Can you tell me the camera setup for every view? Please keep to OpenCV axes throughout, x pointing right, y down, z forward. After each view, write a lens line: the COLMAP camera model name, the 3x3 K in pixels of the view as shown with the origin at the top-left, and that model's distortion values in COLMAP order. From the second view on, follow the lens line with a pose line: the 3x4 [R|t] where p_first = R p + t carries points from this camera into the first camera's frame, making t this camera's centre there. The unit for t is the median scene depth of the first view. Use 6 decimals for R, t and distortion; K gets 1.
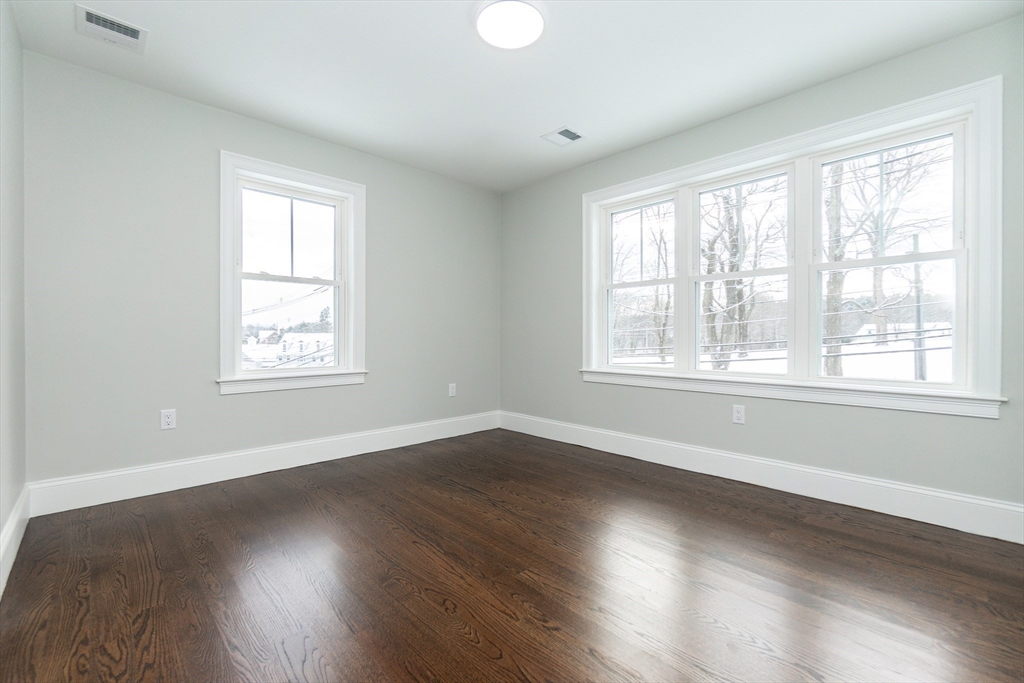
lens RADIAL K [[445.5, 0, 513.1], [0, 445.5, 338.3], [0, 0, 1]] dist [-0.002755, -0.000281]
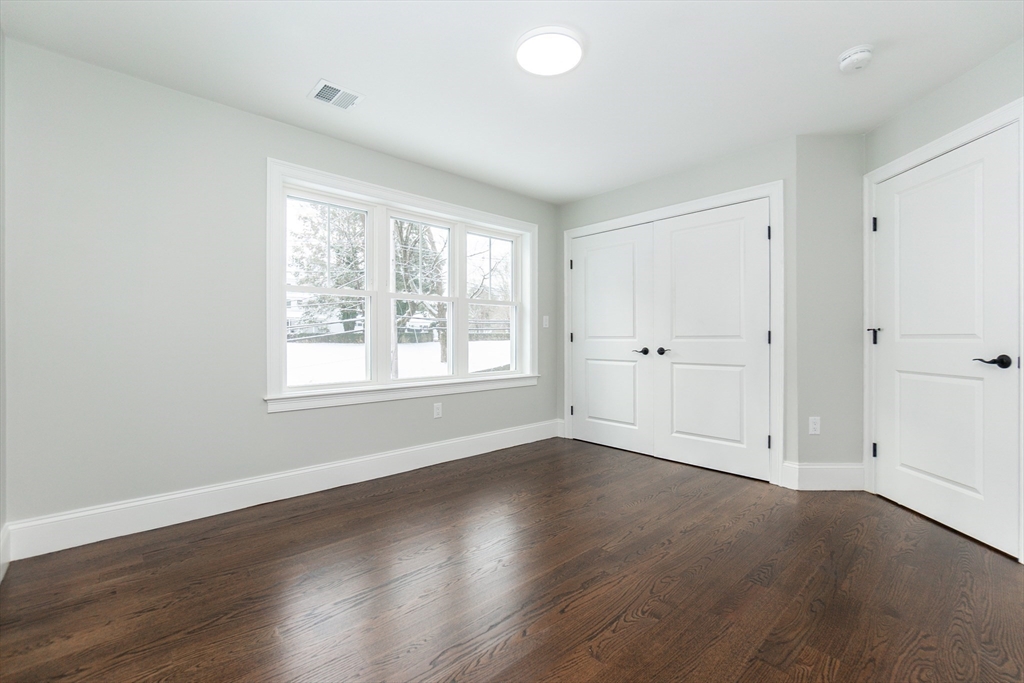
lens RADIAL K [[445.5, 0, 513.1], [0, 445.5, 338.3], [0, 0, 1]] dist [-0.002755, -0.000281]
pose [[0.007545, -0.003085, 0.999967, -0.766755], [0.006245, 0.999976, 0.003037, -0.036704], [-0.999952, 0.006222, 0.007564, 0.794905]]
